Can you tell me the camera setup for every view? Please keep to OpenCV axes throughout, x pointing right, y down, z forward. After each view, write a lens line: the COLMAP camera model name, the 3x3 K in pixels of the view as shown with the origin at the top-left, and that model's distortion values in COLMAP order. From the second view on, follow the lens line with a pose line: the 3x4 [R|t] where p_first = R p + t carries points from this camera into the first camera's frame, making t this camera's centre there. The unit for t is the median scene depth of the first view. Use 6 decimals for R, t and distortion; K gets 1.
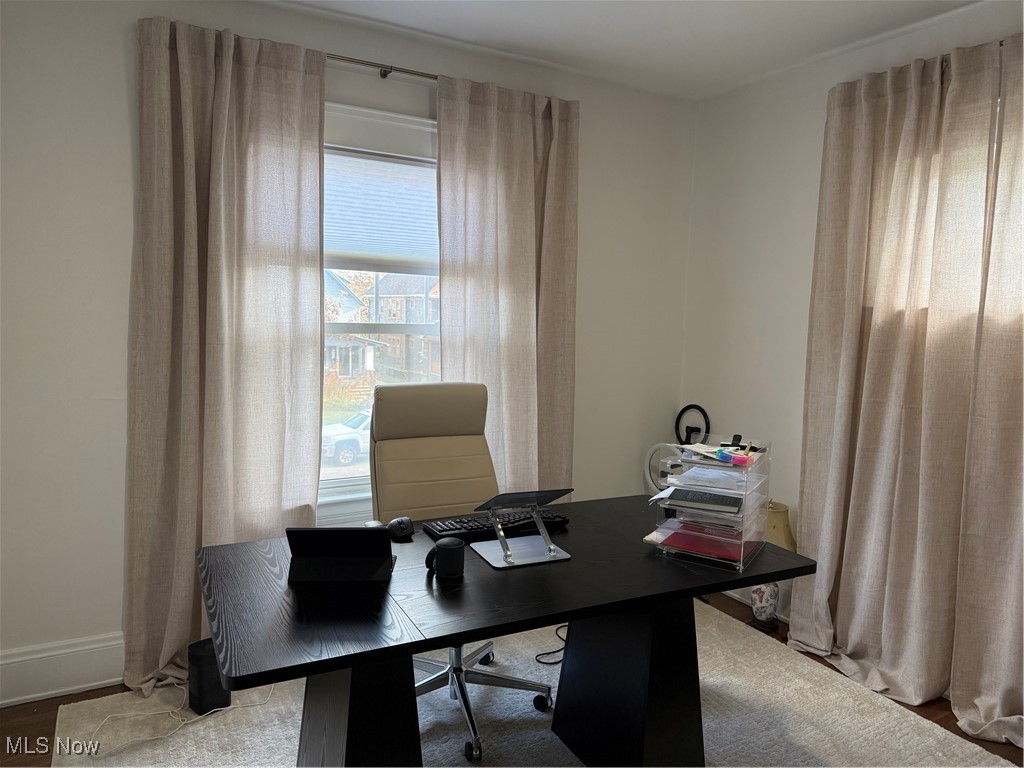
lens RADIAL K [[717.6, 0, 510.2], [0, 717.6, 386.4], [0, 0, 1]] dist [0.054453, -0.060490]
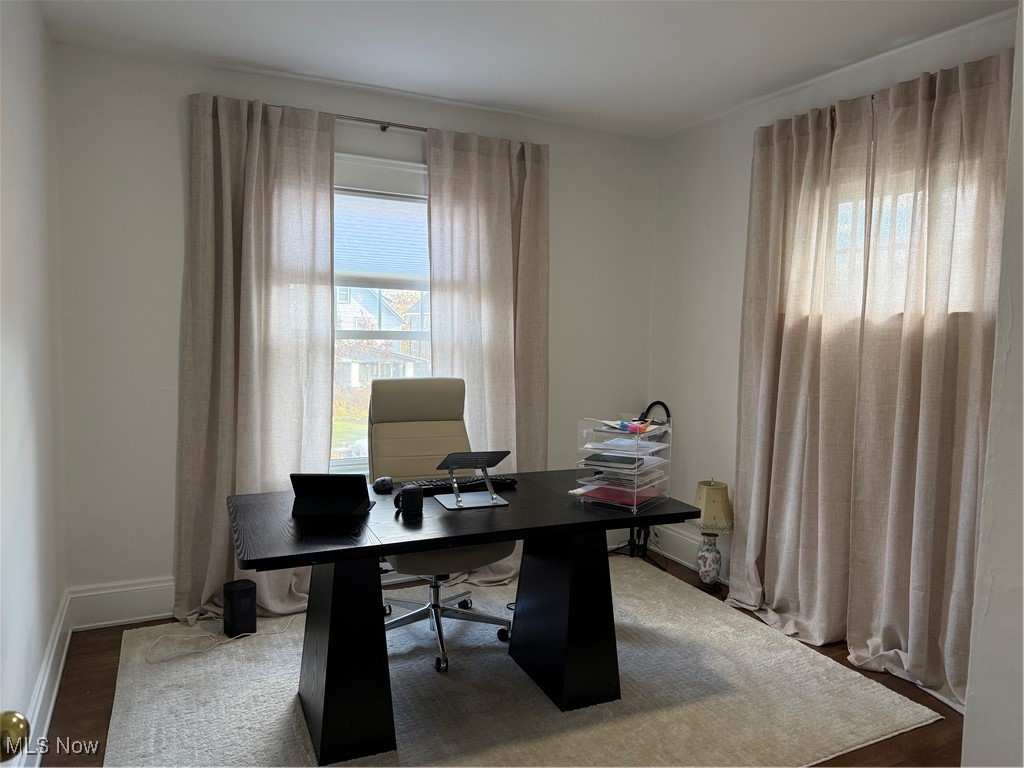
lens RADIAL K [[717.6, 0, 512.6], [0, 717.6, 388.8], [0, 0, 1]] dist [0.054453, -0.060490]
pose [[0.998404, -0.002253, -0.056435, 0.123688], [0.001019, 0.999760, -0.021879, 0.042862], [0.056471, 0.021787, 0.998167, -0.225534]]
